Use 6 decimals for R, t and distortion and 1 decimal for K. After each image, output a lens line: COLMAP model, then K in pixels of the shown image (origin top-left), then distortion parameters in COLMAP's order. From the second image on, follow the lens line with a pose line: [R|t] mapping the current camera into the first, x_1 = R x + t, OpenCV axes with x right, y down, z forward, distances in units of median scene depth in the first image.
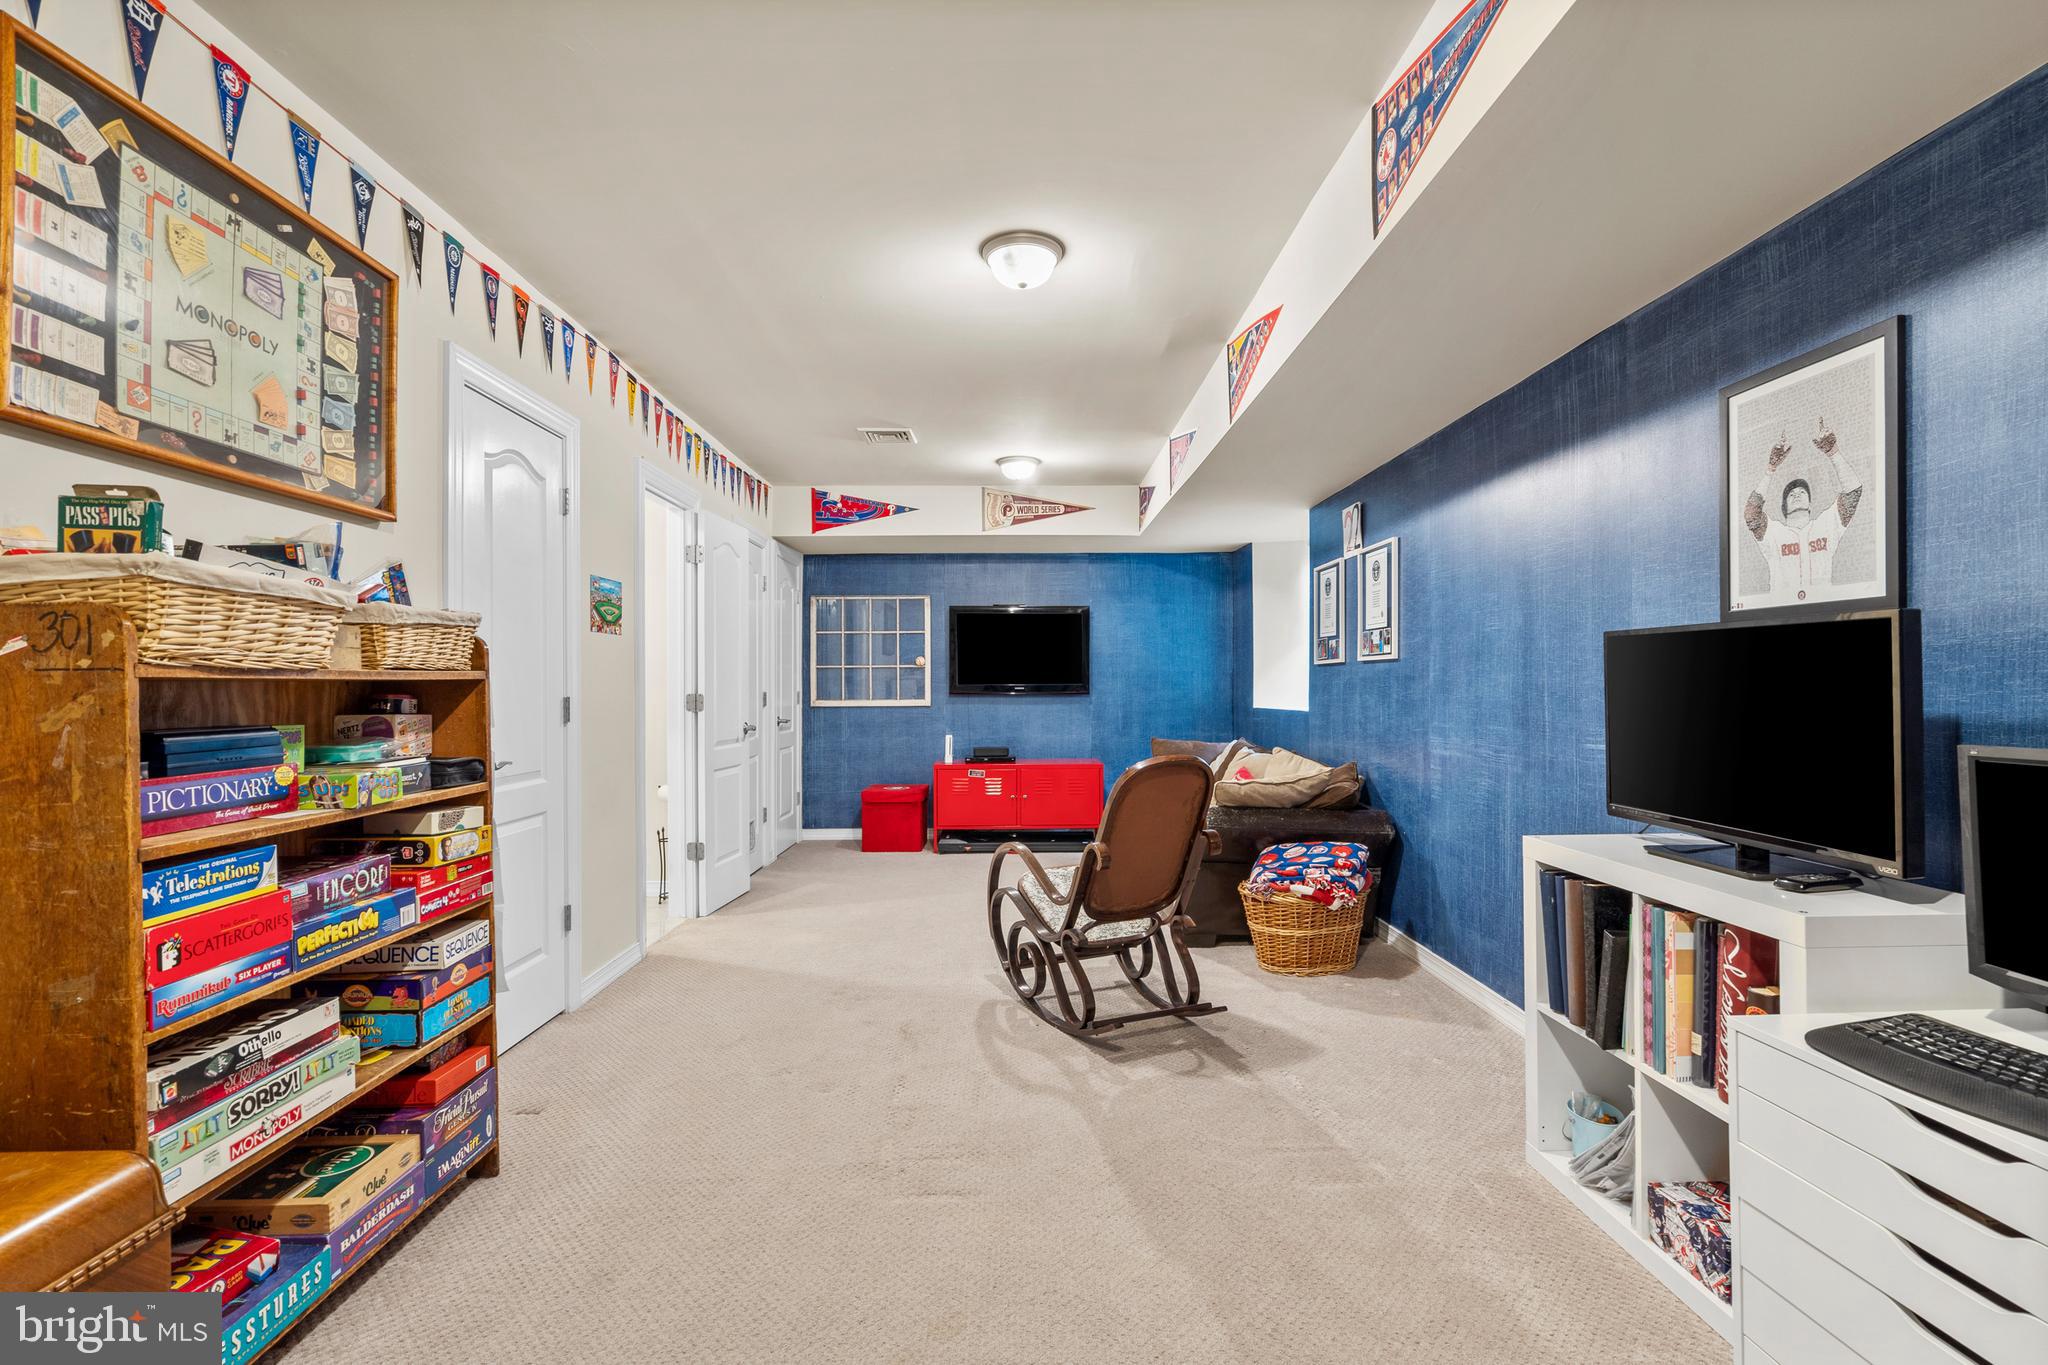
lens RADIAL K [[948.0, 0, 1024.2], [0, 948.0, 683.7], [0, 0, 1]] dist [-0.006655, 0.003818]
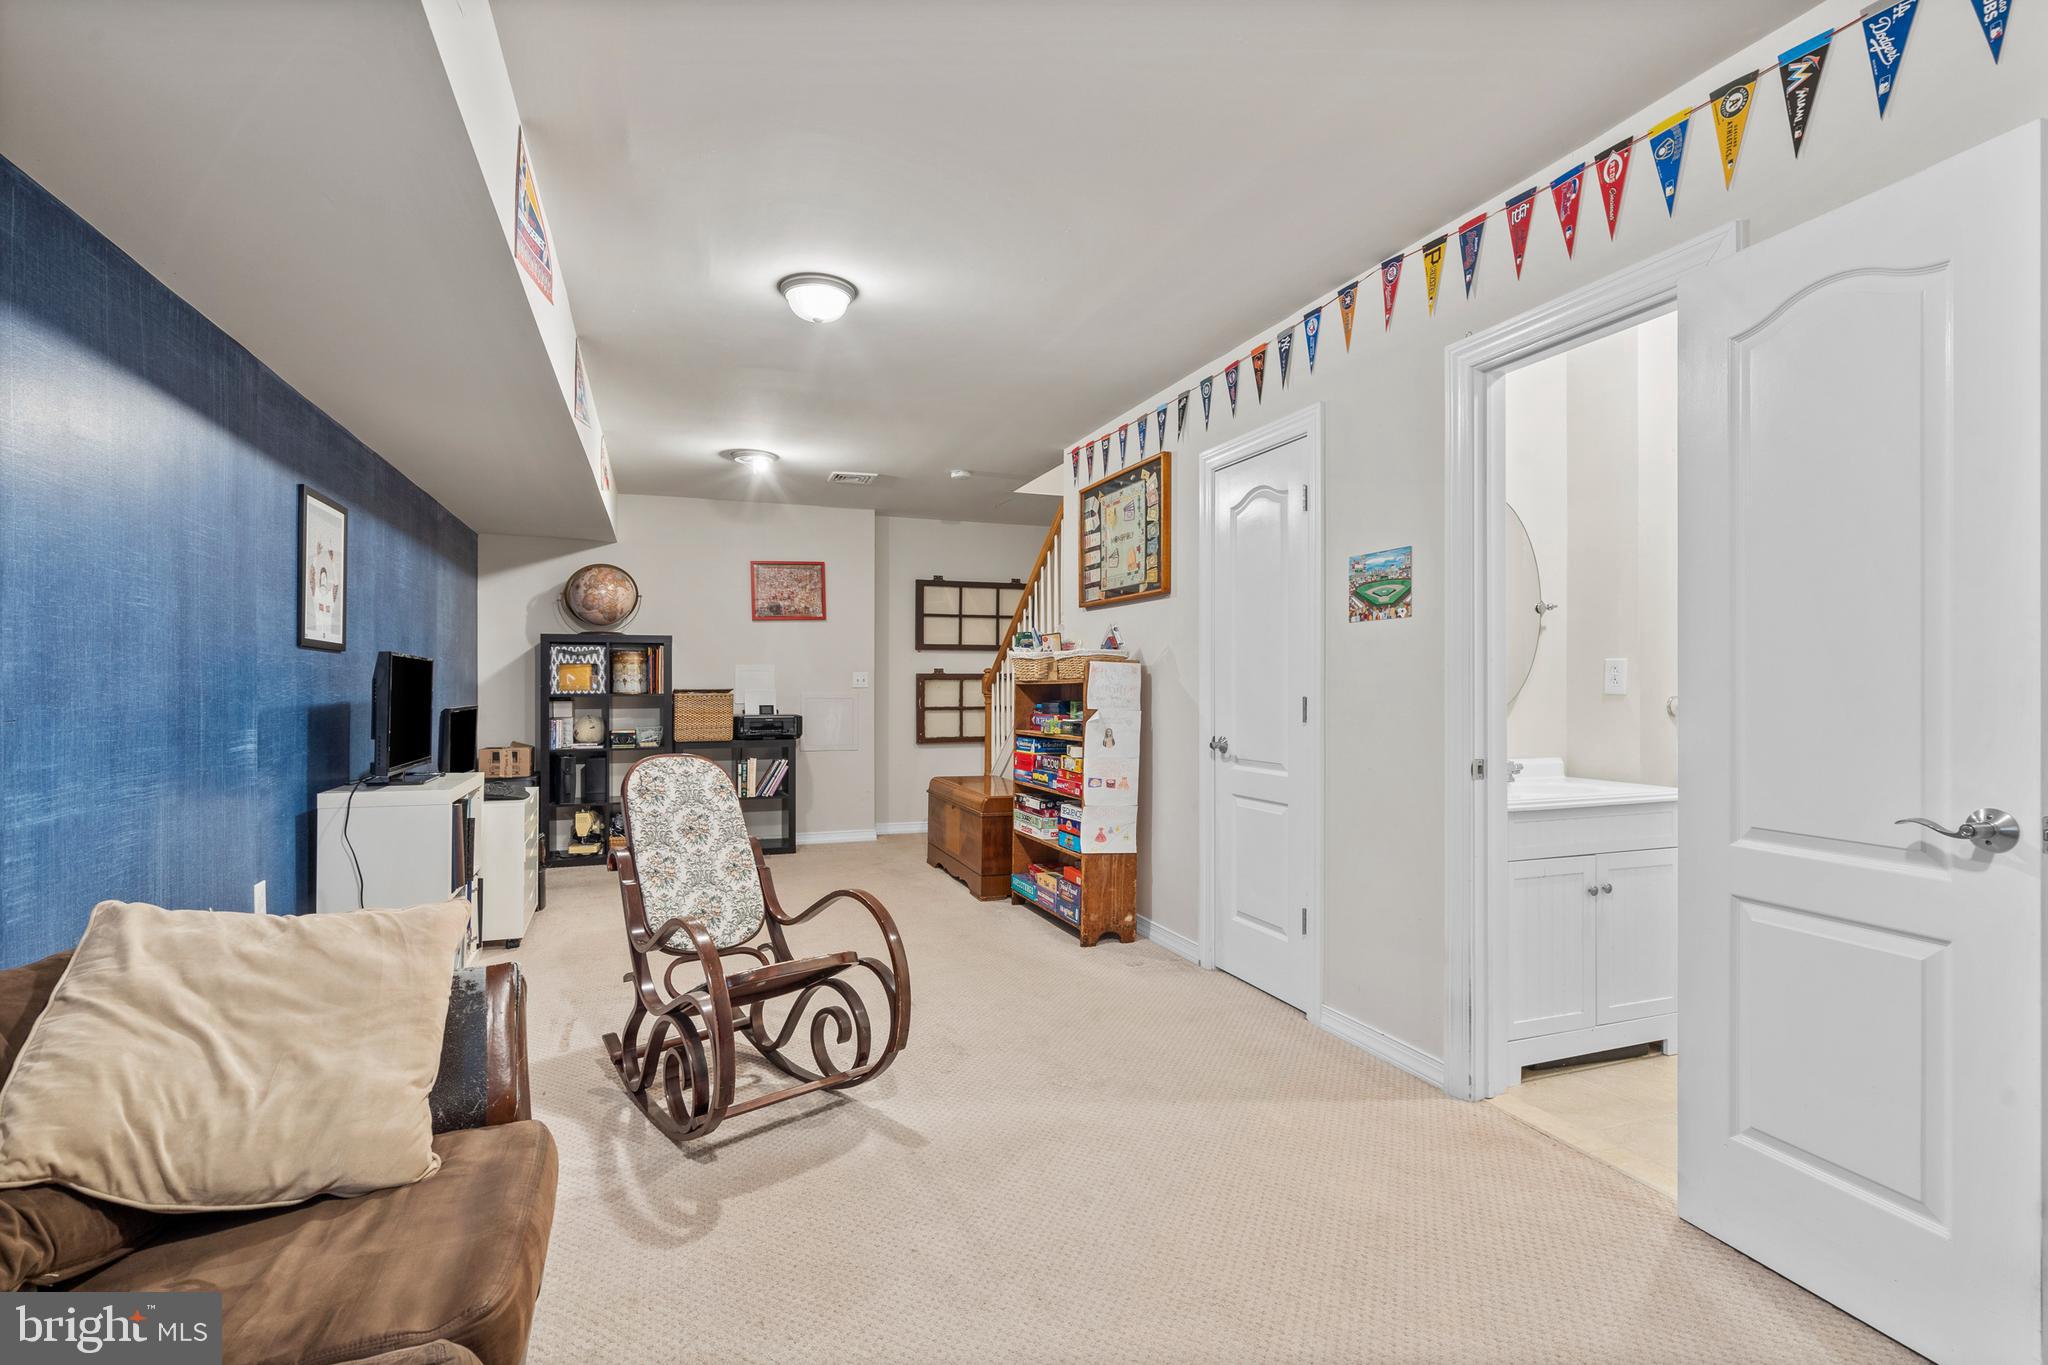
lens RADIAL K [[948.0, 0, 1025.7], [0, 948.0, 680.7], [0, 0, 1]] dist [-0.006655, 0.003818]
pose [[-0.937333, 0.001253, -0.348432, 0.142114], [0.004268, 0.999960, -0.007886, 0.004393], [0.348408, -0.008879, -0.937301, 1.926749]]
